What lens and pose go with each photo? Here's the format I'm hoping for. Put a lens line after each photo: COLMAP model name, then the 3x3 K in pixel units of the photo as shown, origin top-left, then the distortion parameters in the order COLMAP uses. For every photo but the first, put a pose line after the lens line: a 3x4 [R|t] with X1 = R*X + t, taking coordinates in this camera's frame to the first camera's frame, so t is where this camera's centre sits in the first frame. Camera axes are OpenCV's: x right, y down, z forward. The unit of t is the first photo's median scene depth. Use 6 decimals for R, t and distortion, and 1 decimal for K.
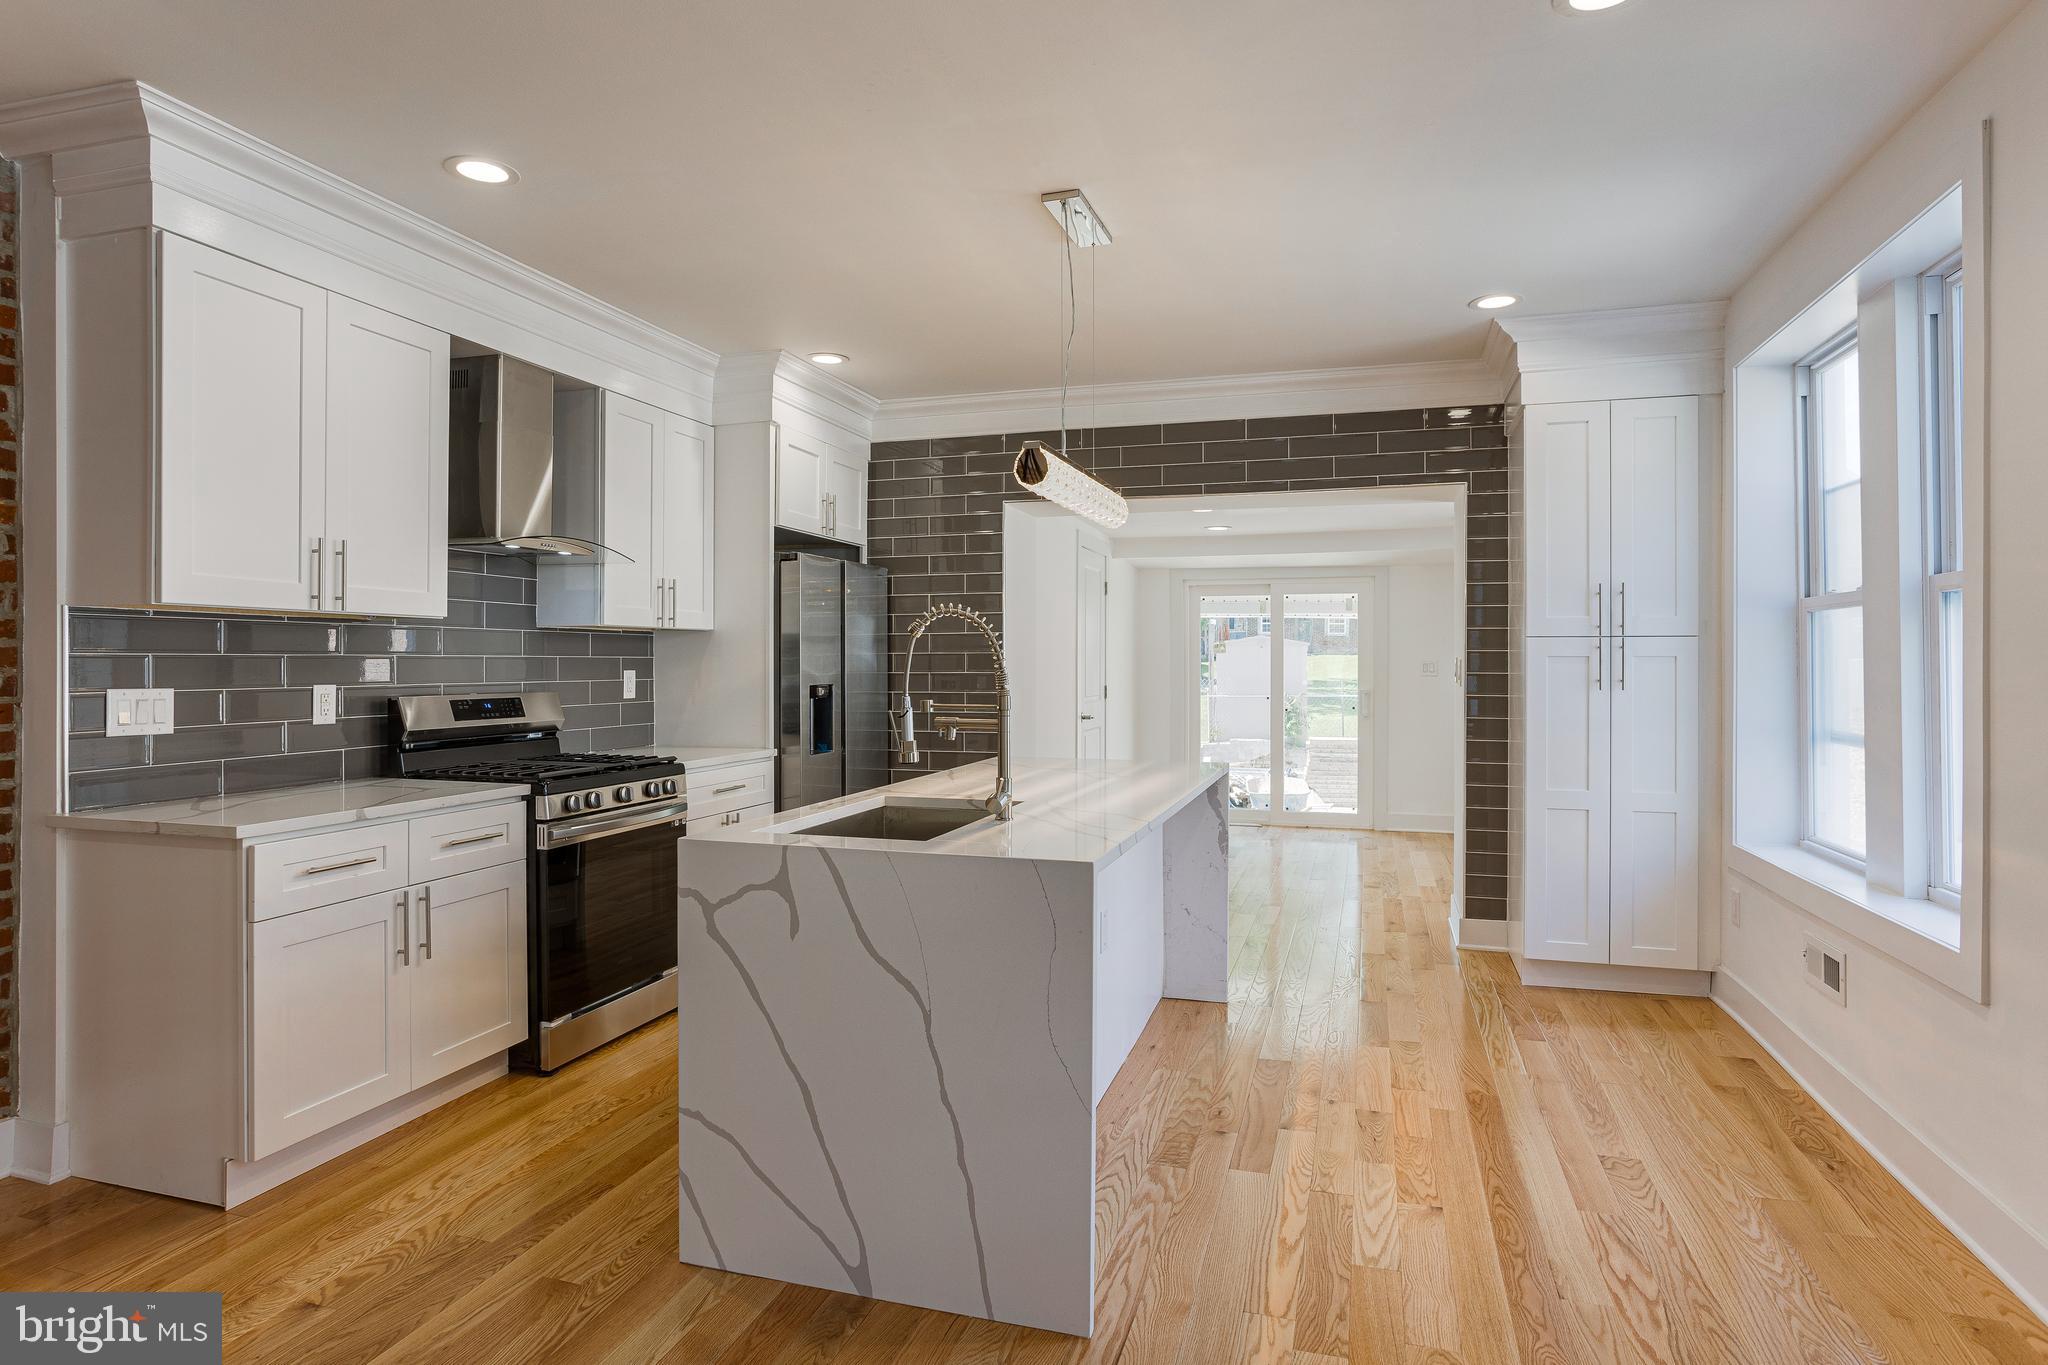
lens RADIAL K [[1118.6, 0, 1018.3], [0, 1118.6, 668.7], [0, 0, 1]] dist [-0.024893, -0.000001]
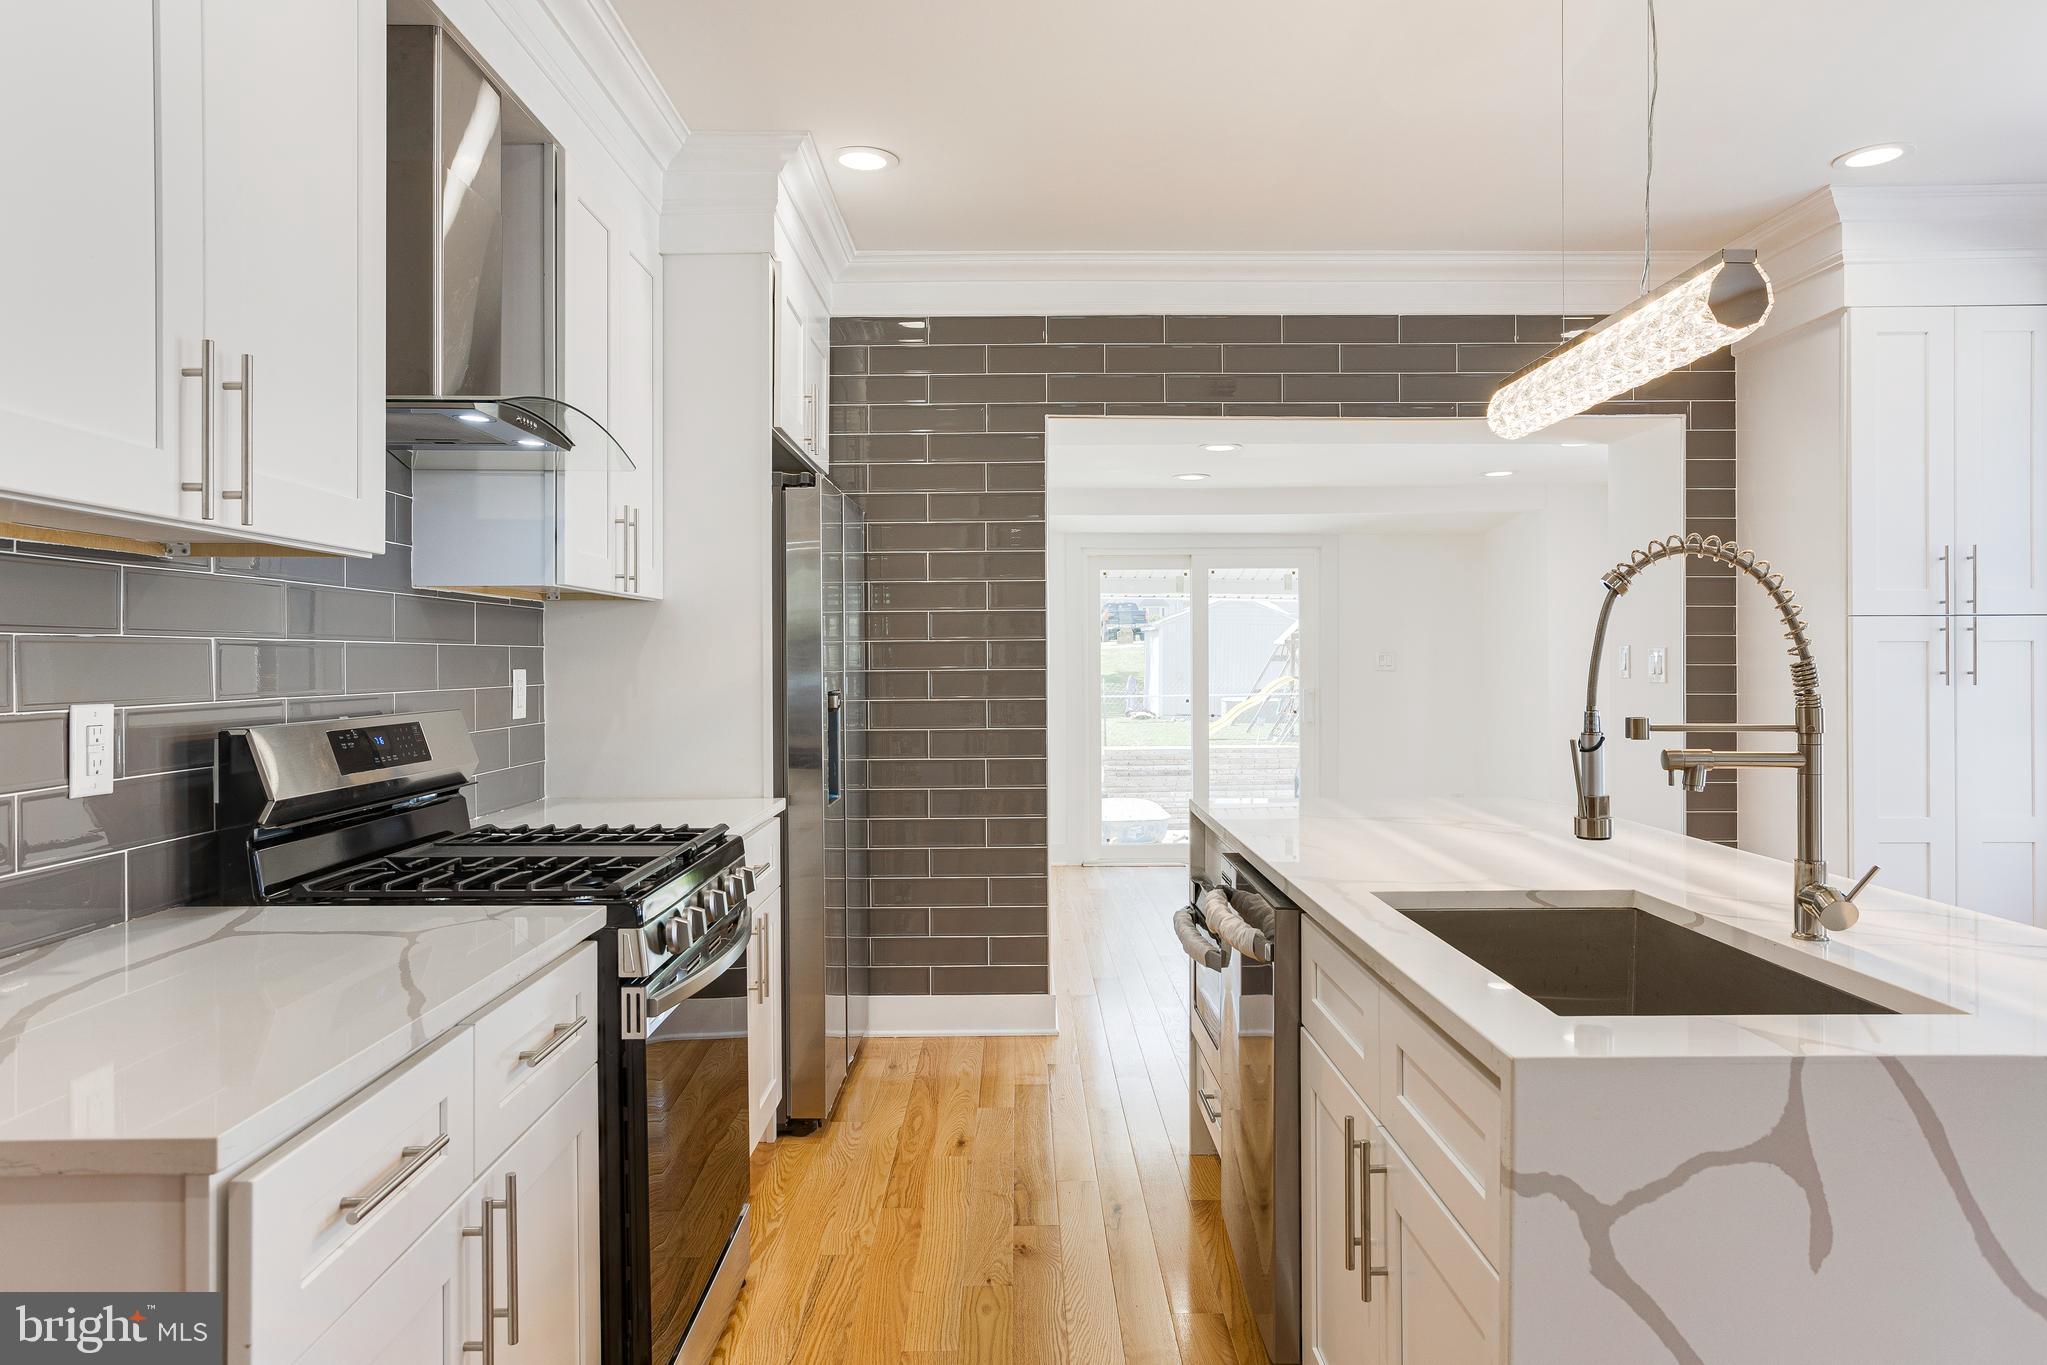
lens RADIAL K [[1324.4, 0, 1023.7], [0, 1324.4, 657.9], [0, 0, 1]] dist [-0.007046, -0.001775]
pose [[0.953225, -0.004360, 0.302230, -0.362892], [0.006466, 0.999961, -0.005968, 0.001643], [-0.302192, 0.007643, 0.953216, 0.332109]]
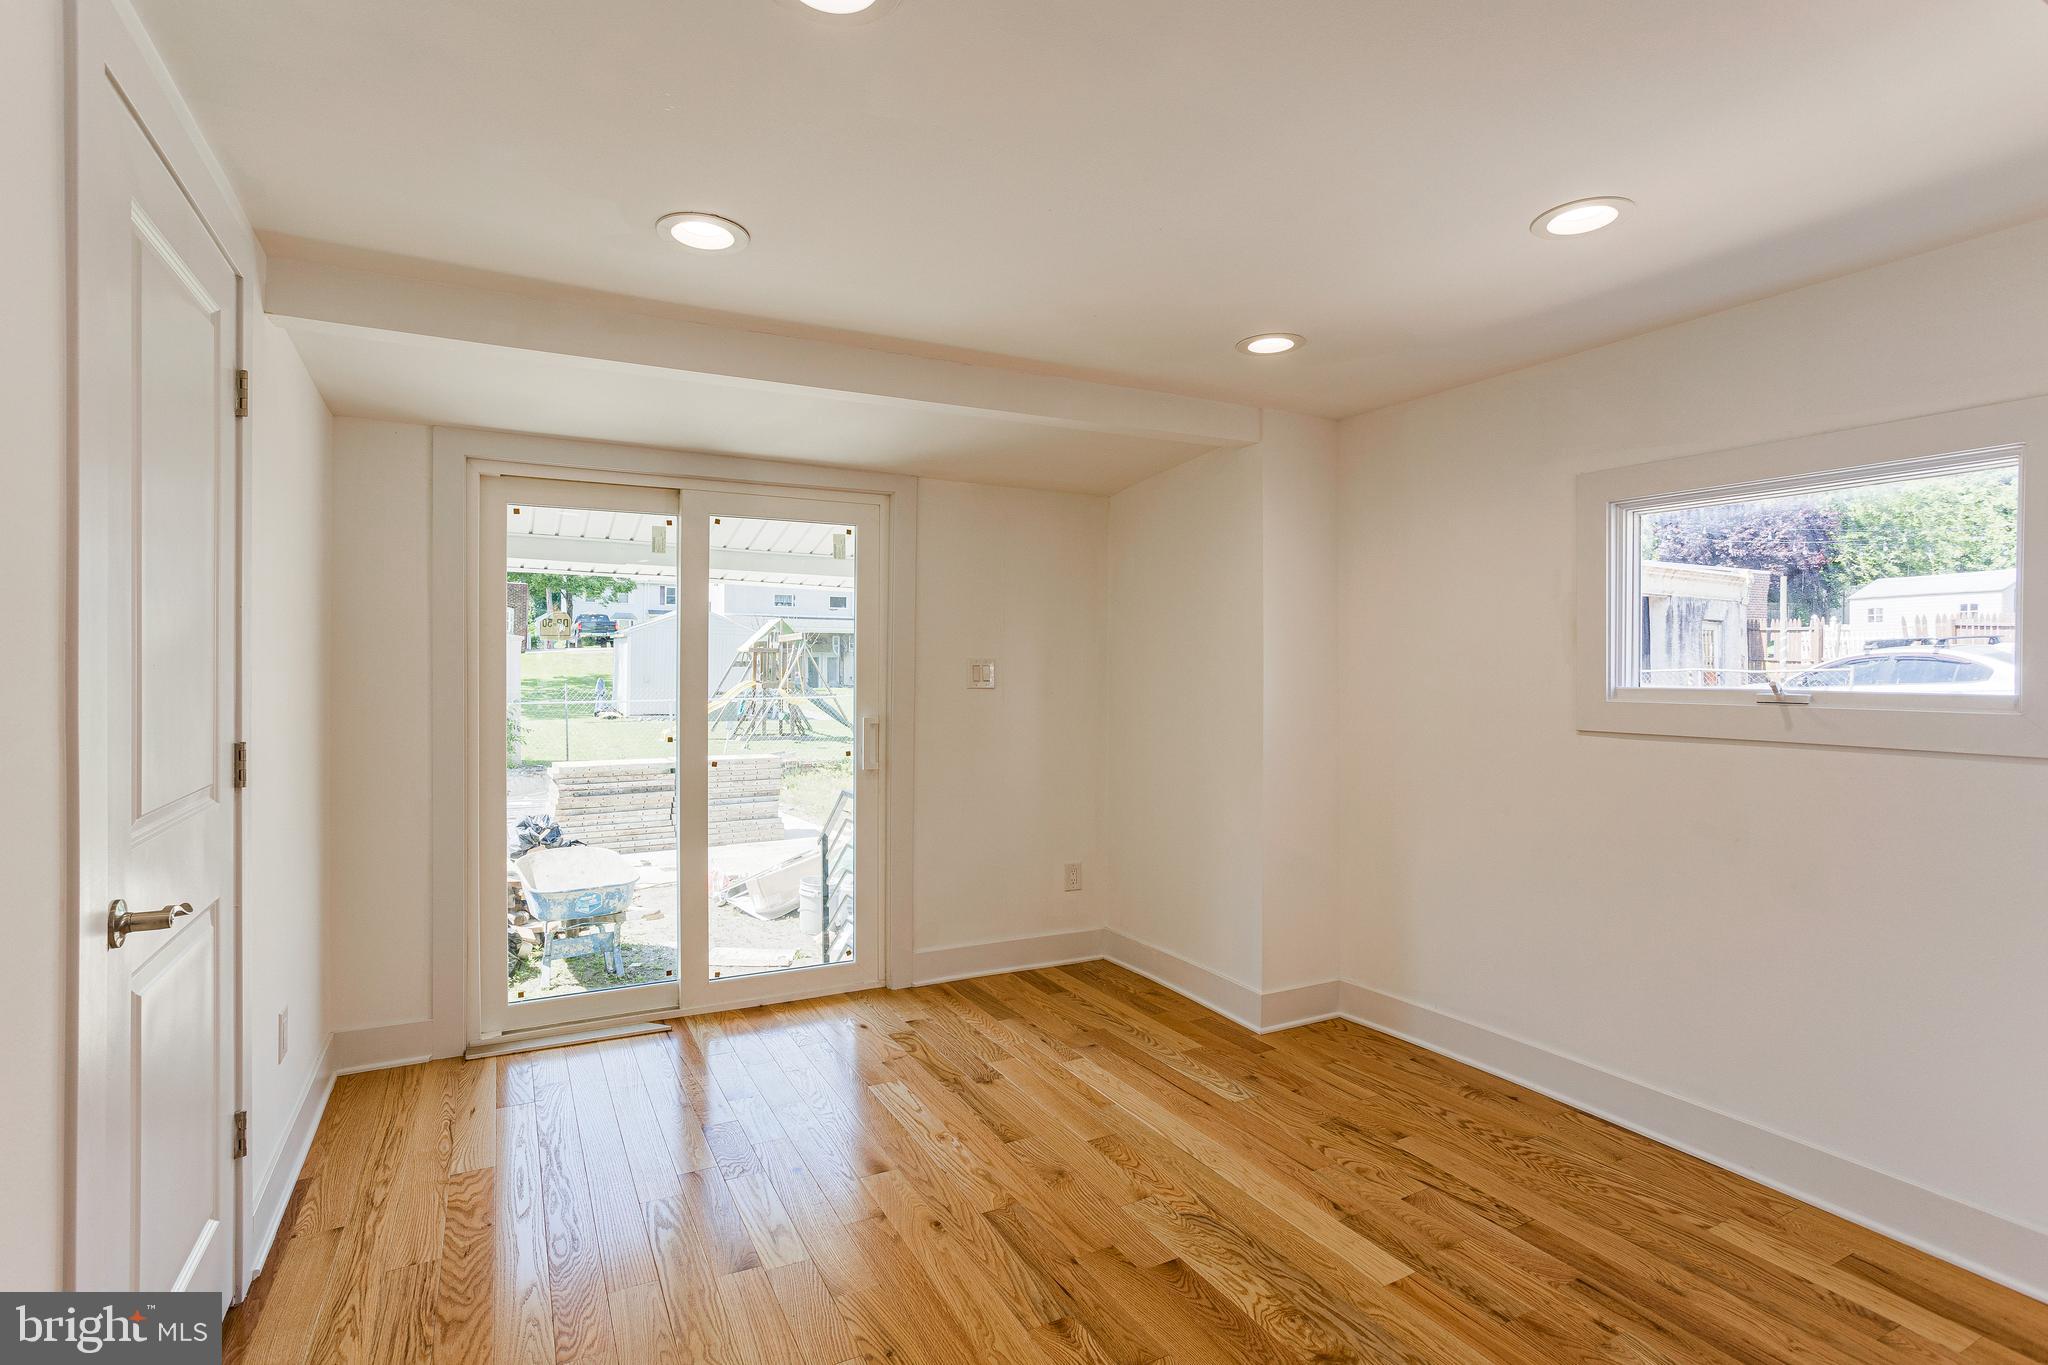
lens RADIAL K [[988.1, 0, 1019.8], [0, 988.1, 677.6], [0, 0, 1]] dist [-0.052292, 0.036353]
pose [[0.704825, -0.005028, 0.709363, 0.085656], [-0.002139, 0.999955, 0.009213, -0.007425], [-0.709378, -0.008011, 0.704783, 1.349759]]
